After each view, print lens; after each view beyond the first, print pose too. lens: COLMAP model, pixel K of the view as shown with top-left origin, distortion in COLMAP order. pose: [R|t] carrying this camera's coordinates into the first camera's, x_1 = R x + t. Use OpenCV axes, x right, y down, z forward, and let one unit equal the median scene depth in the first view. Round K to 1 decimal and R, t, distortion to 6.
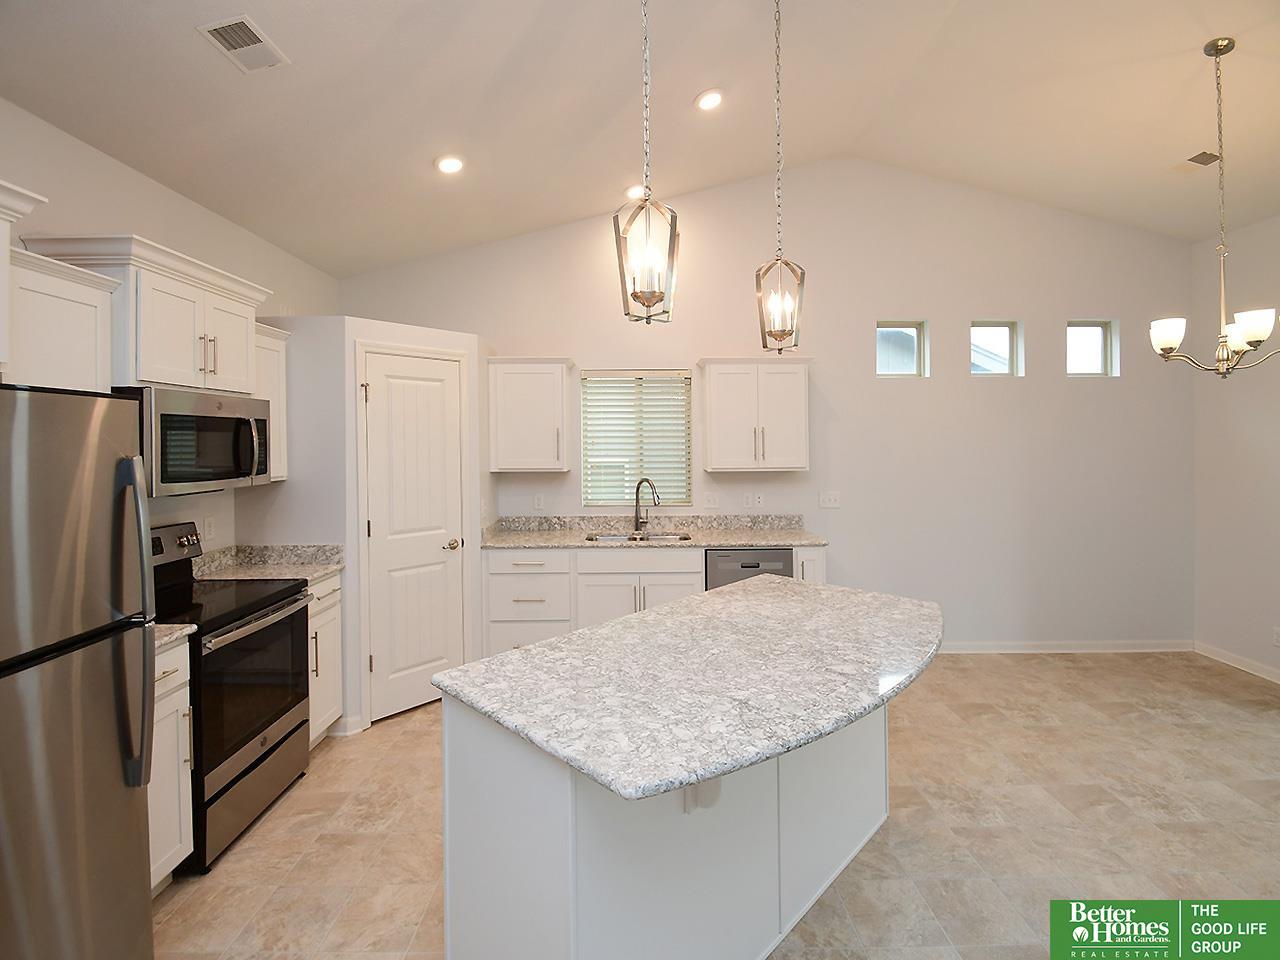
lens RADIAL K [[587.2, 0, 636.7], [0, 587.2, 435.4], [0, 0, 1]] dist [0.005638, -0.006361]
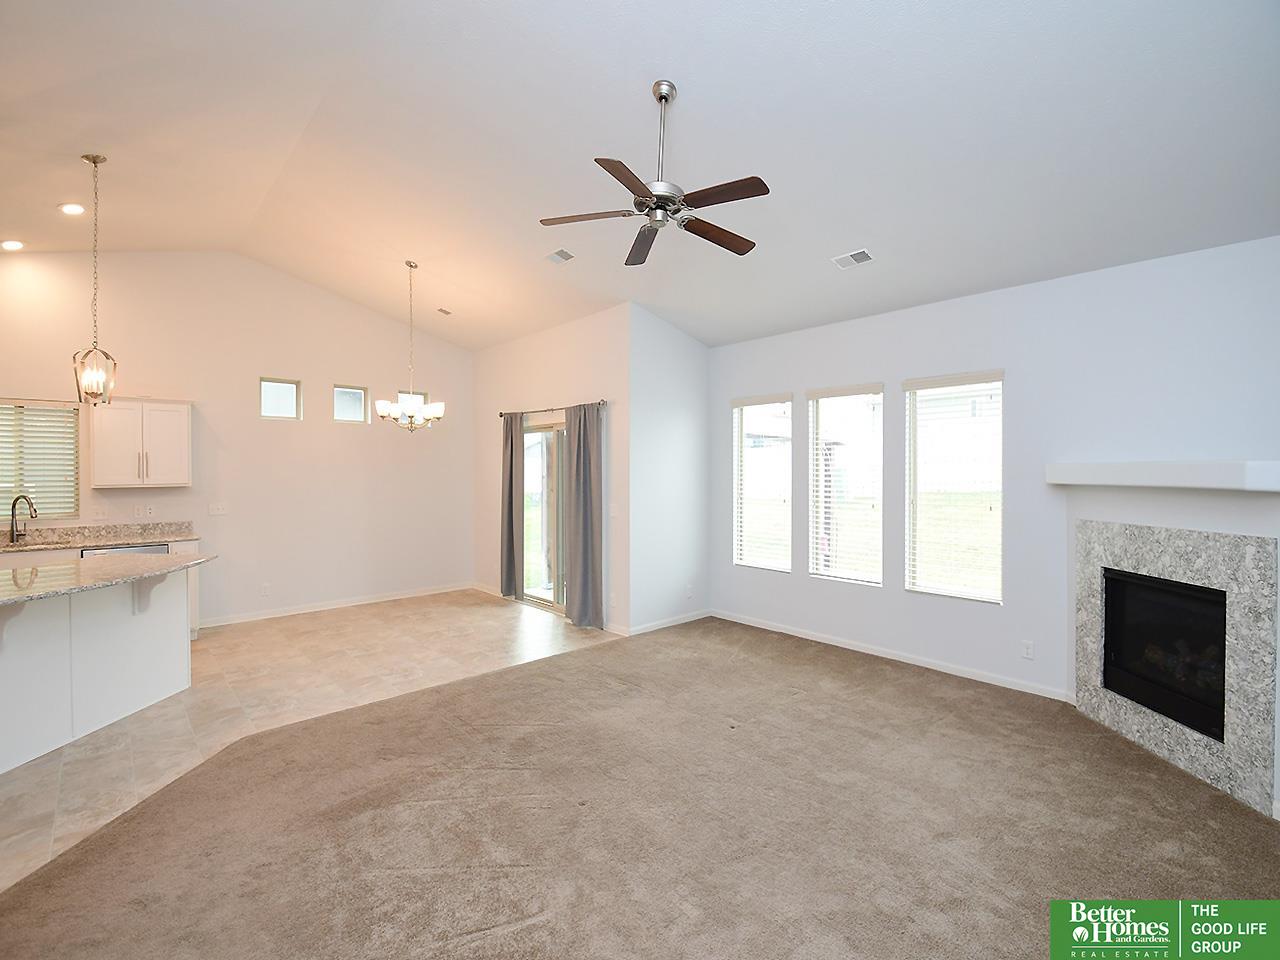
lens RADIAL K [[587.2, 0, 631.8], [0, 587.2, 461.2], [0, 0, 1]] dist [0.005638, -0.006361]
pose [[0.755762, 0.012400, 0.654729, 0.241598], [-0.004949, 0.999900, -0.013225, 0.022376], [-0.654828, 0.006755, 0.755748, -0.944225]]
